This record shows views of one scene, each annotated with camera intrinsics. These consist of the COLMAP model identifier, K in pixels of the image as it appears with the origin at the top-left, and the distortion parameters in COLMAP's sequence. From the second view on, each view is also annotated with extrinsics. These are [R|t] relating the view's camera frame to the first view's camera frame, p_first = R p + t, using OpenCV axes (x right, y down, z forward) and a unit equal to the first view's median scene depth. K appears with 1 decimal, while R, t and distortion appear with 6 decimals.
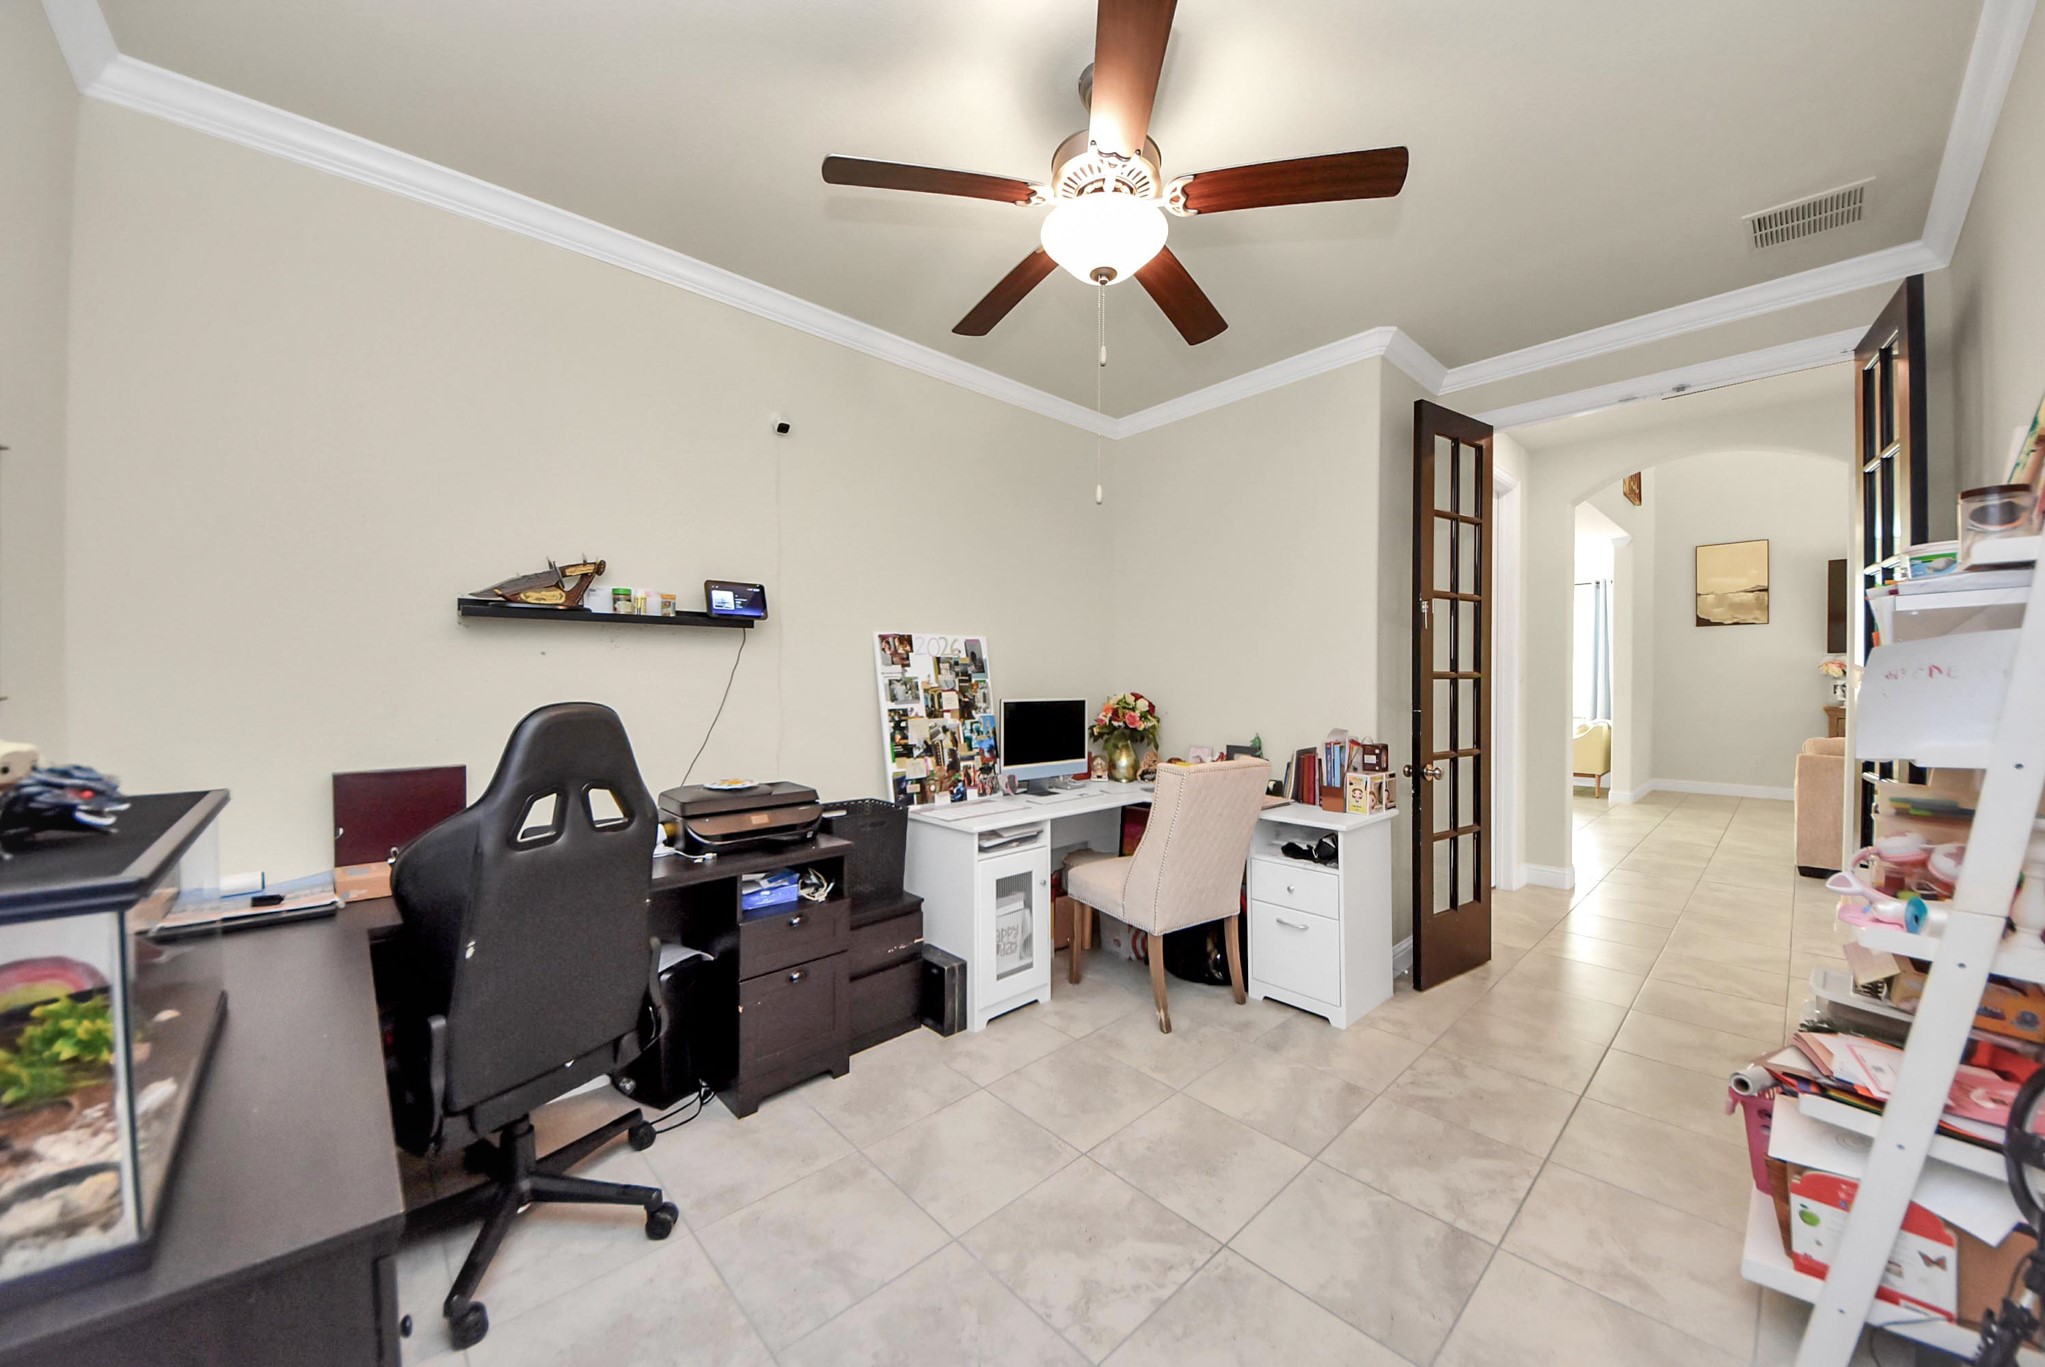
lens RADIAL K [[744.4, 0, 1029.8], [0, 744.4, 682.8], [0, 0, 1]] dist [-0.017129, -0.003346]
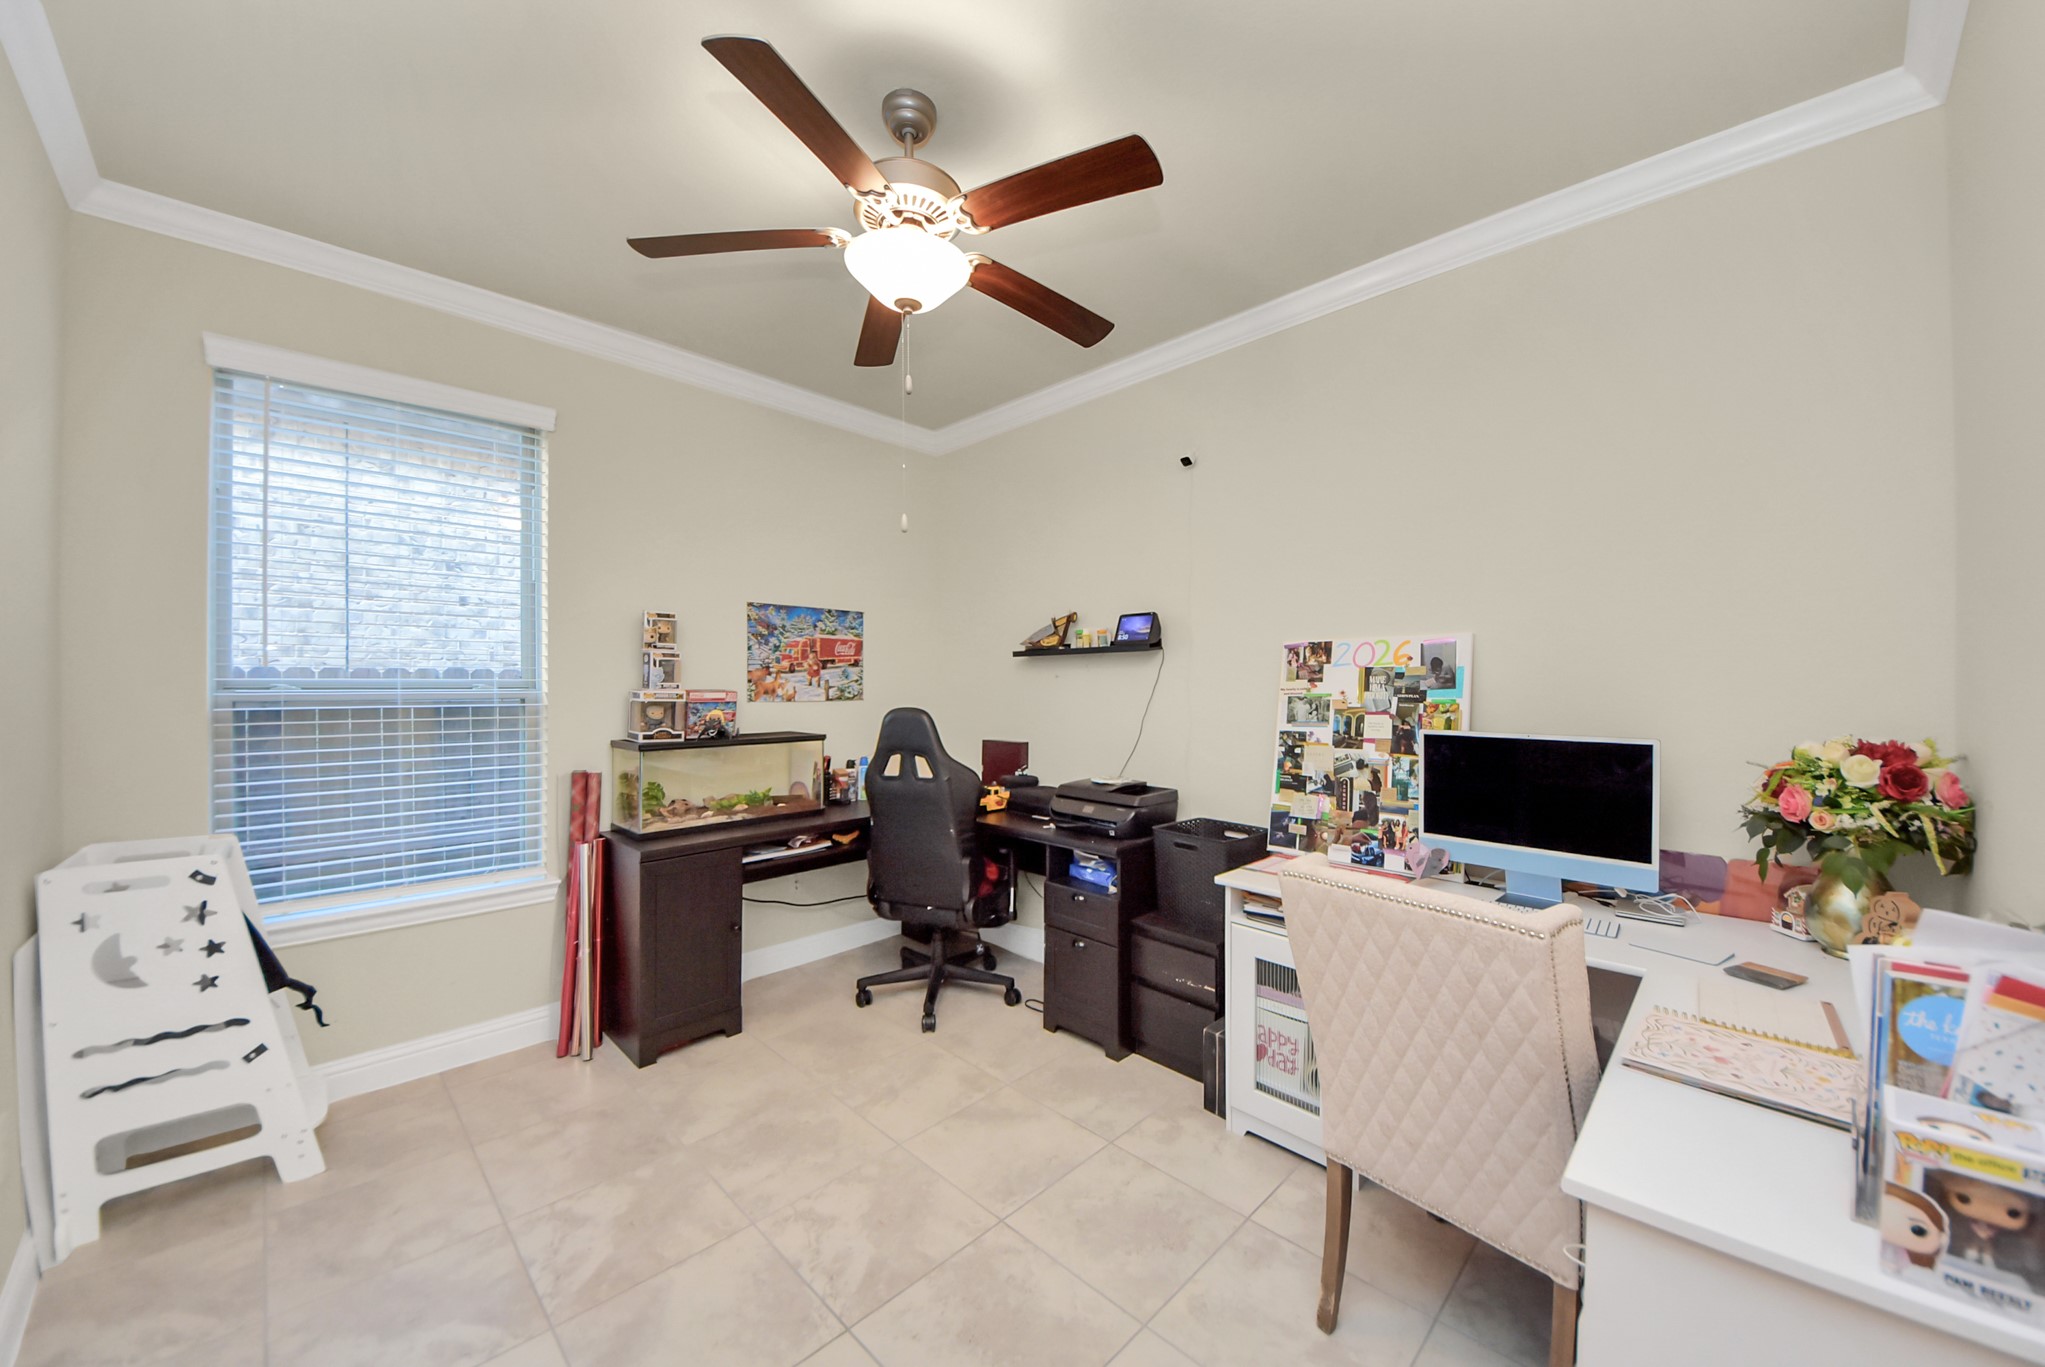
lens RADIAL K [[744.4, 0, 1028.7], [0, 744.4, 690.6], [0, 0, 1]] dist [-0.017129, -0.003346]
pose [[0.005845, 0.008528, -0.999947, 0.649419], [-0.003470, 0.999958, 0.008508, -0.017539], [0.999977, 0.003420, 0.005874, 0.679205]]
